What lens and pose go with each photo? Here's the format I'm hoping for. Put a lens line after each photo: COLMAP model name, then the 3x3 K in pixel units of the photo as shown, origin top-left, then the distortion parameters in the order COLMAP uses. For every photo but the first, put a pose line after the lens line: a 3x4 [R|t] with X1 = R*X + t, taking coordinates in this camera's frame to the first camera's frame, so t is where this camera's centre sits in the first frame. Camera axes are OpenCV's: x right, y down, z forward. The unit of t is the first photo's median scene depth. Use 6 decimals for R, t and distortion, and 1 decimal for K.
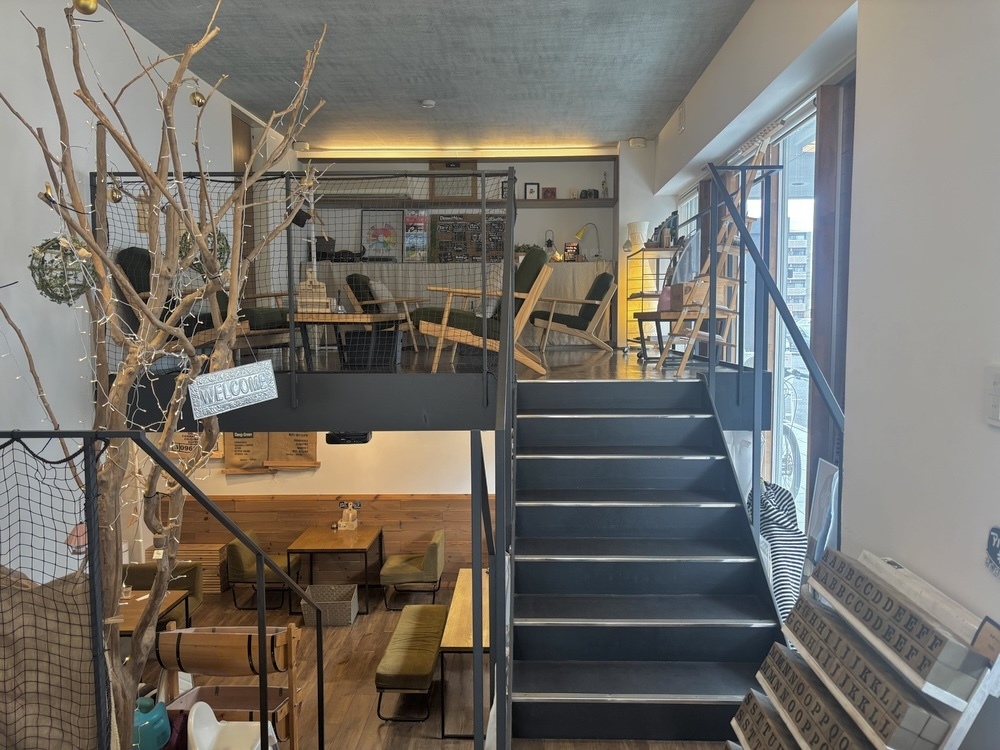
lens RADIAL K [[749.2, 0, 506.2], [0, 749.2, 372.6], [0, 0, 1]] dist [0.043997, -0.055272]
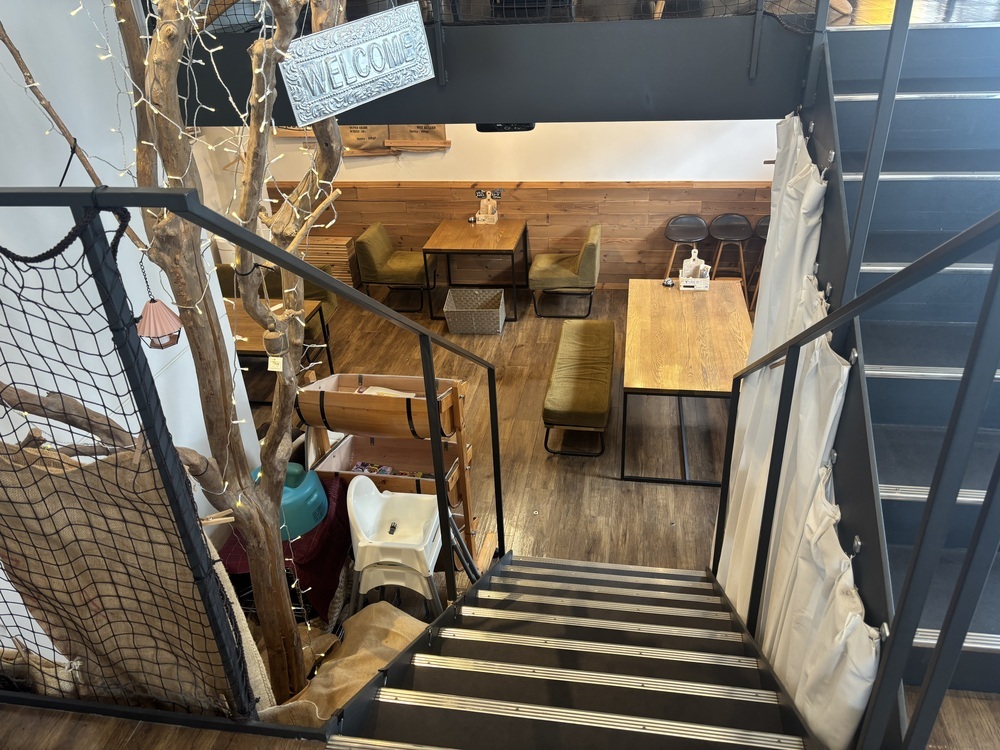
lens RADIAL K [[749.2, 0, 509.8], [0, 749.2, 377.9], [0, 0, 1]] dist [0.043997, -0.055272]
pose [[0.990629, 0.035726, -0.131824, -0.107454], [0.025075, 0.901203, 0.432670, -0.004294], [0.134257, -0.431921, 0.891863, 0.266153]]
